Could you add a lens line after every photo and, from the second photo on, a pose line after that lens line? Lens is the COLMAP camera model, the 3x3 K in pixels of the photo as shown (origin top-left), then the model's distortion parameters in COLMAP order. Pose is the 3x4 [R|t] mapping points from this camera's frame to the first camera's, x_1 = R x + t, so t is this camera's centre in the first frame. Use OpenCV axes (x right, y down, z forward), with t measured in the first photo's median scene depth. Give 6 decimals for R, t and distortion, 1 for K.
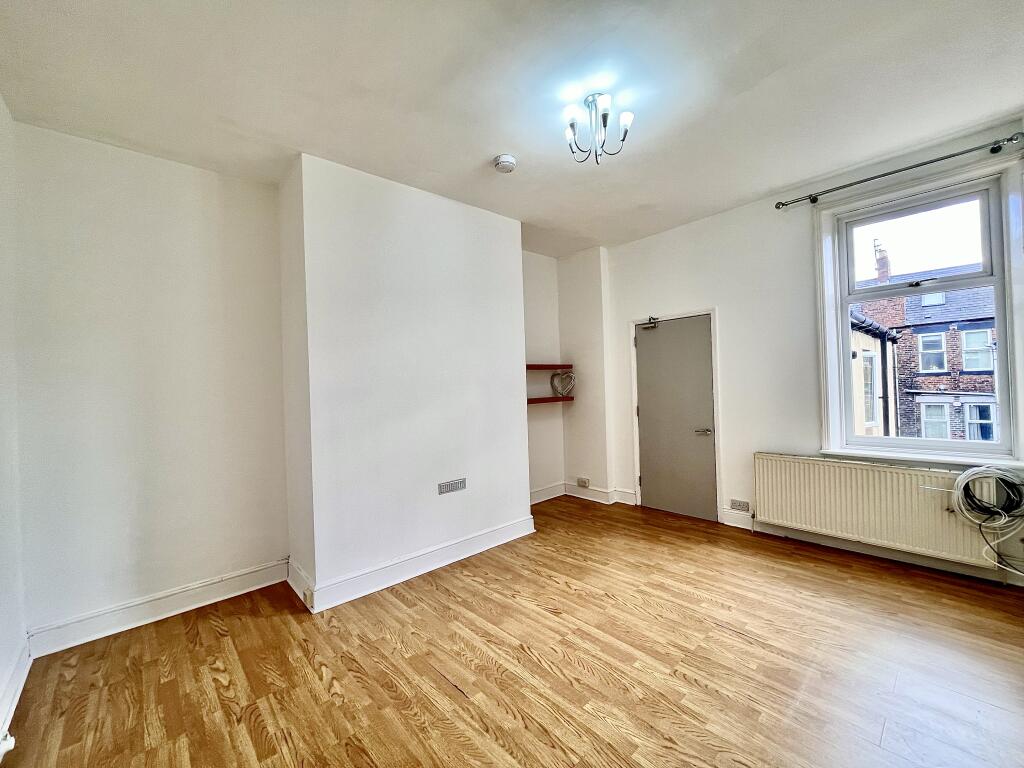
lens RADIAL K [[412.0, 0, 513.0], [0, 412.0, 380.0], [0, 0, 1]] dist [-0.002145, -0.000005]
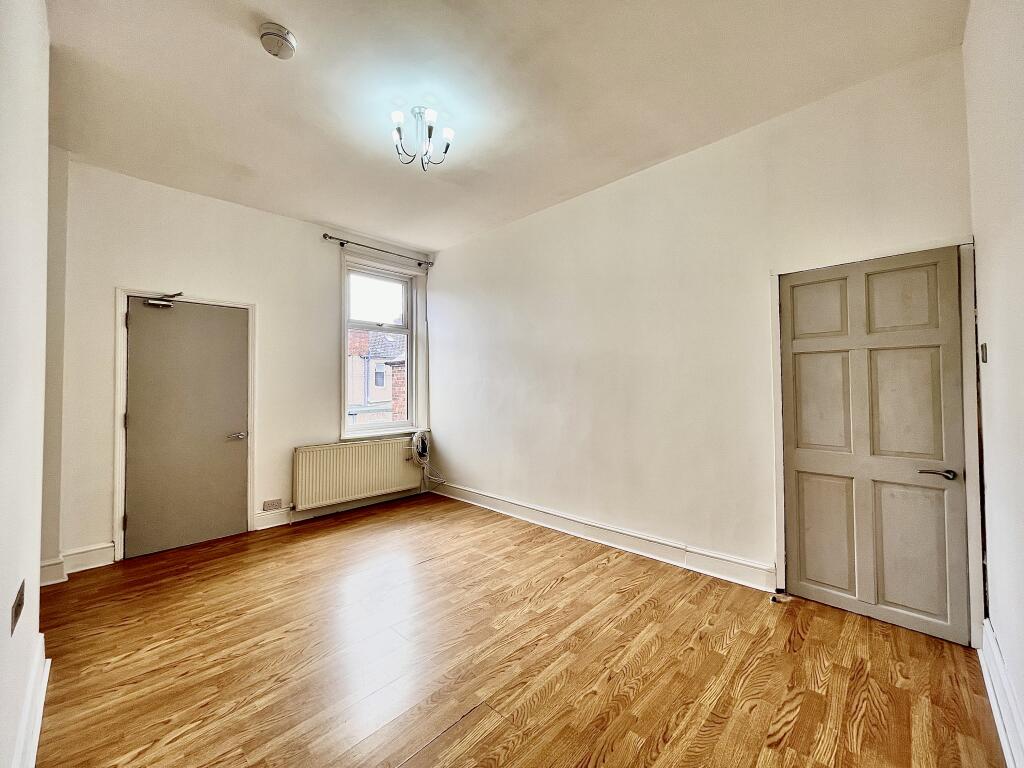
lens RADIAL K [[412.0, 0, 513.0], [0, 412.0, 380.0], [0, 0, 1]] dist [-0.002145, -0.000005]
pose [[-0.064726, 0.053335, 0.996477, -0.592711], [0.000983, 0.998574, -0.053384, 0.062569], [-0.997903, -0.002476, -0.064686, 0.558311]]
